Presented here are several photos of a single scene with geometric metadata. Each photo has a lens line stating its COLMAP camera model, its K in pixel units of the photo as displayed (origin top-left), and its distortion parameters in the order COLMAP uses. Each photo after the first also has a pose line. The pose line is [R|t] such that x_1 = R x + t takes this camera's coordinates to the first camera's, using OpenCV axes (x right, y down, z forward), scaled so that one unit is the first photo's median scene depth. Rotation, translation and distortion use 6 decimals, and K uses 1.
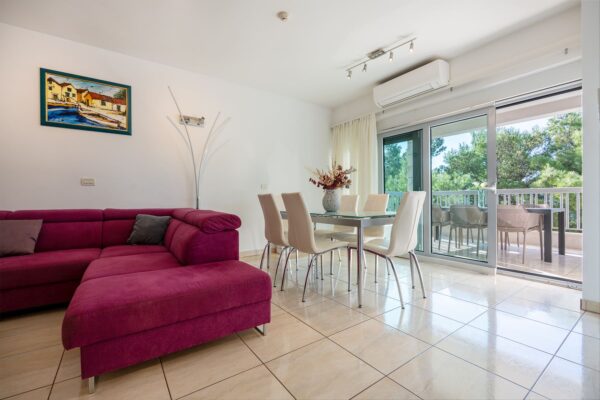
lens RADIAL K [[265.5, 0, 300.0], [0, 265.5, 200.0], [0, 0, 1]] dist [-0.008842, 0.000338]
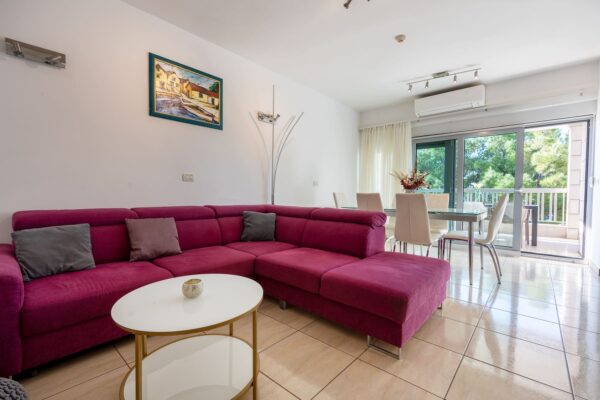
lens RADIAL K [[265.5, 0, 300.0], [0, 265.5, 200.0], [0, 0, 1]] dist [-0.008842, 0.000338]
pose [[0.975332, 0.008933, 0.220561, -0.559443], [-0.016085, 0.999401, 0.030649, -0.020208], [-0.220155, -0.033441, 0.974892, -0.027460]]
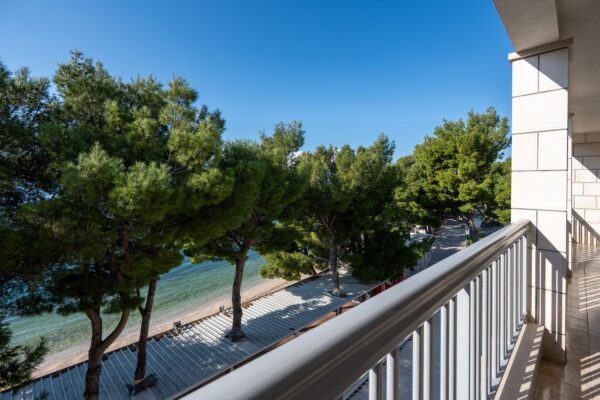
lens RADIAL K [[265.5, 0, 300.0], [0, 265.5, 200.0], [0, 0, 1]] dist [-0.008842, 0.000338]
pose [[-0.148519, -0.029729, 0.988463, 1.009364], [0.003269, 0.999528, 0.030553, -0.104318], [-0.988904, 0.007769, -0.148352, 1.953229]]
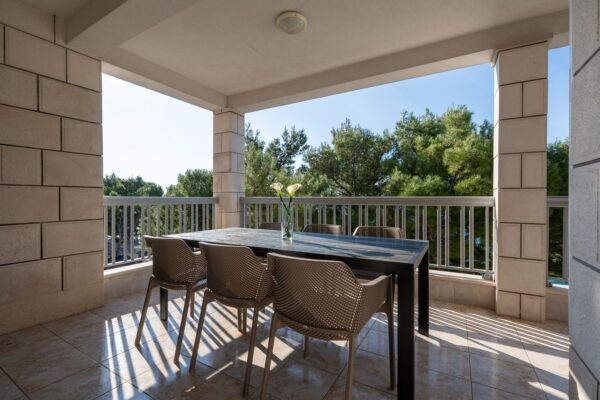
lens RADIAL K [[265.5, 0, 300.0], [0, 265.5, 200.0], [0, 0, 1]] dist [-0.008842, 0.000338]
pose [[0.914710, 0.008662, 0.404017, 0.740679], [-0.010126, 0.999948, 0.001488, -0.056251], [-0.403983, -0.005452, 0.914750, 0.818888]]
